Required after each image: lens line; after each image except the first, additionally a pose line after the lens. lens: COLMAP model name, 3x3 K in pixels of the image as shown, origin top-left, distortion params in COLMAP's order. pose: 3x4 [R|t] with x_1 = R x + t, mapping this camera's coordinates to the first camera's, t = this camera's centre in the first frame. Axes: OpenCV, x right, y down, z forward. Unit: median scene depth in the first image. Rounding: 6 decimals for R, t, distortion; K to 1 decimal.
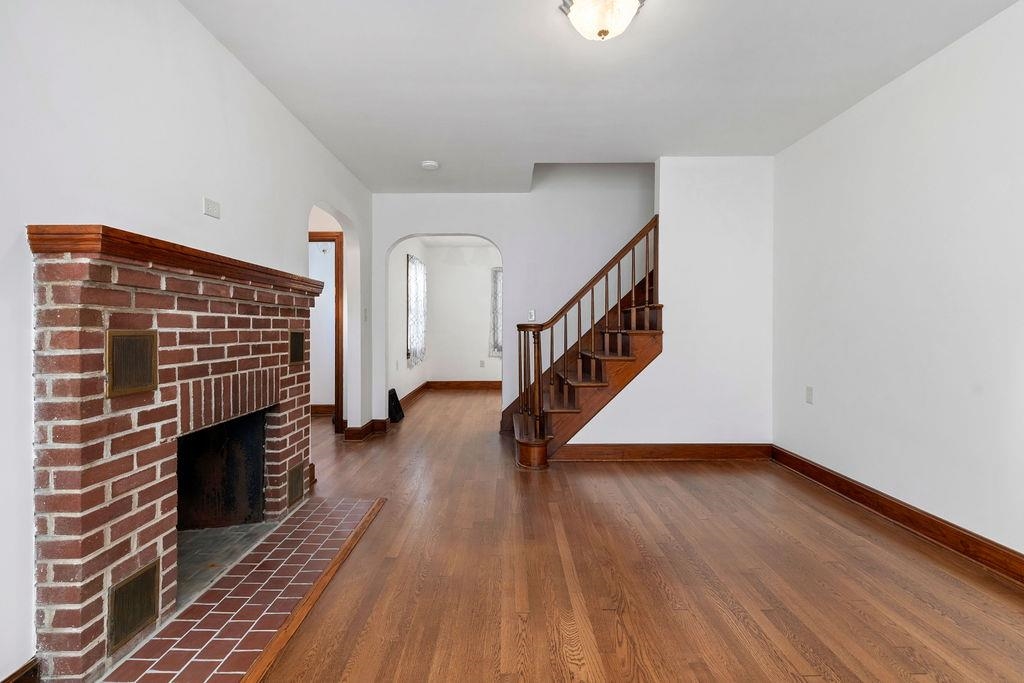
lens RADIAL K [[479.8, 0, 507.8], [0, 479.8, 326.6], [0, 0, 1]] dist [0.001101, 0.000524]
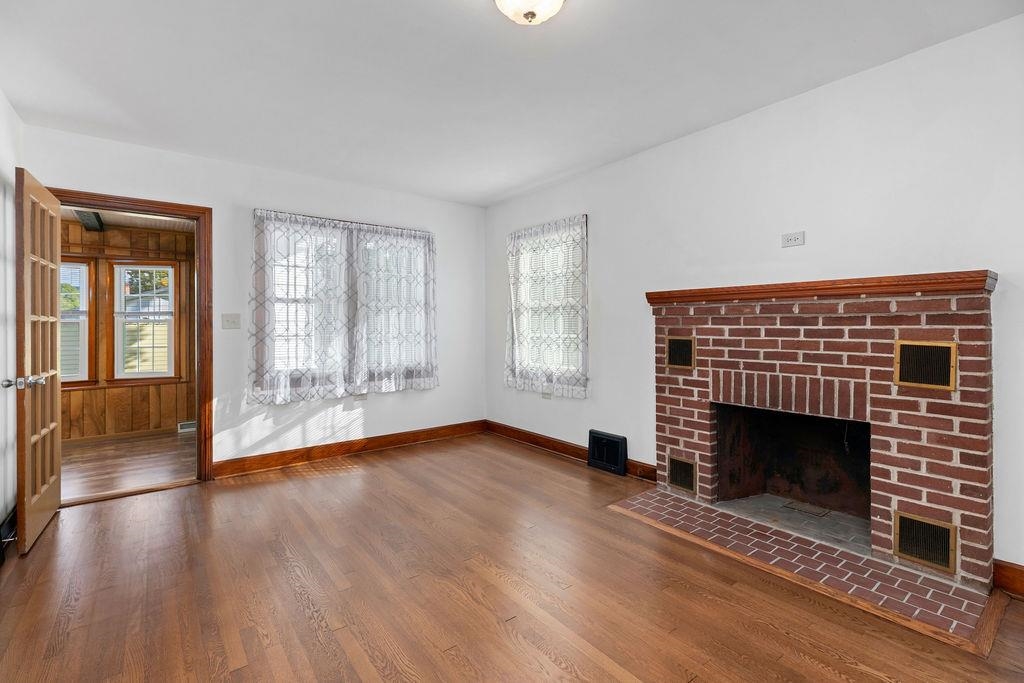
lens RADIAL K [[467.8, 0, 511.8], [0, 467.8, 331.4], [0, 0, 1]] dist [-0.000135, 0.000086]
pose [[-0.796625, 0.011850, -0.604358, 0.841314], [0.006607, 0.999919, 0.010897, -0.035180], [0.604438, 0.004688, -0.796638, 1.876116]]
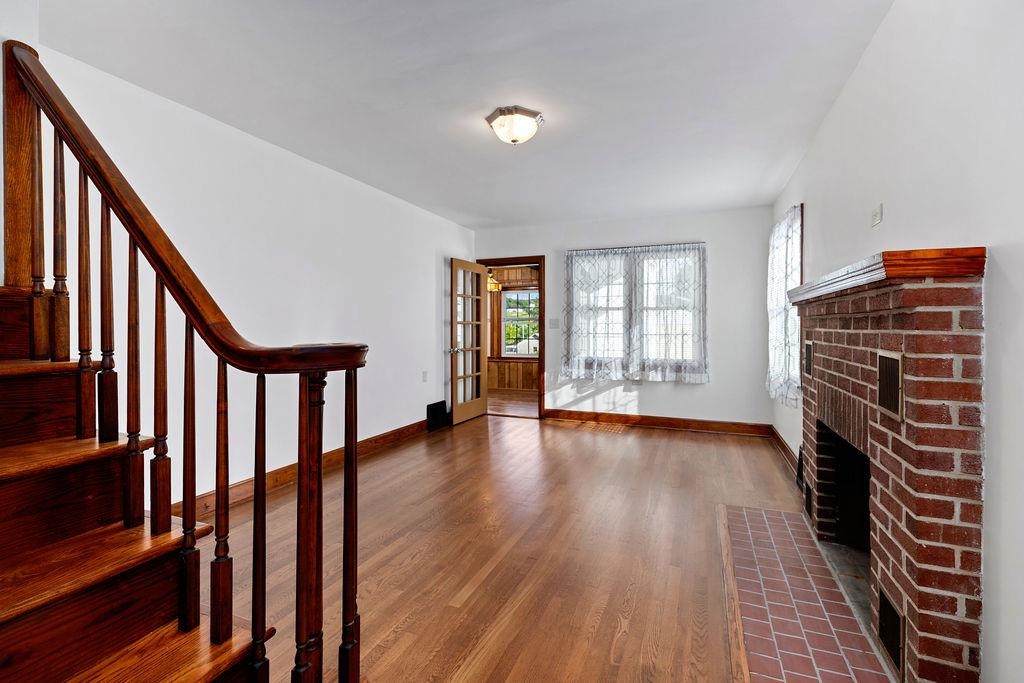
lens RADIAL K [[467.8, 0, 511.8], [0, 467.8, 331.4], [0, 0, 1]] dist [-0.000135, 0.000086]
pose [[-0.923990, -0.000209, 0.382418, -0.381311], [0.002391, 0.999977, 0.006324, -0.034638], [-0.382410, 0.006757, -0.923968, 2.623278]]
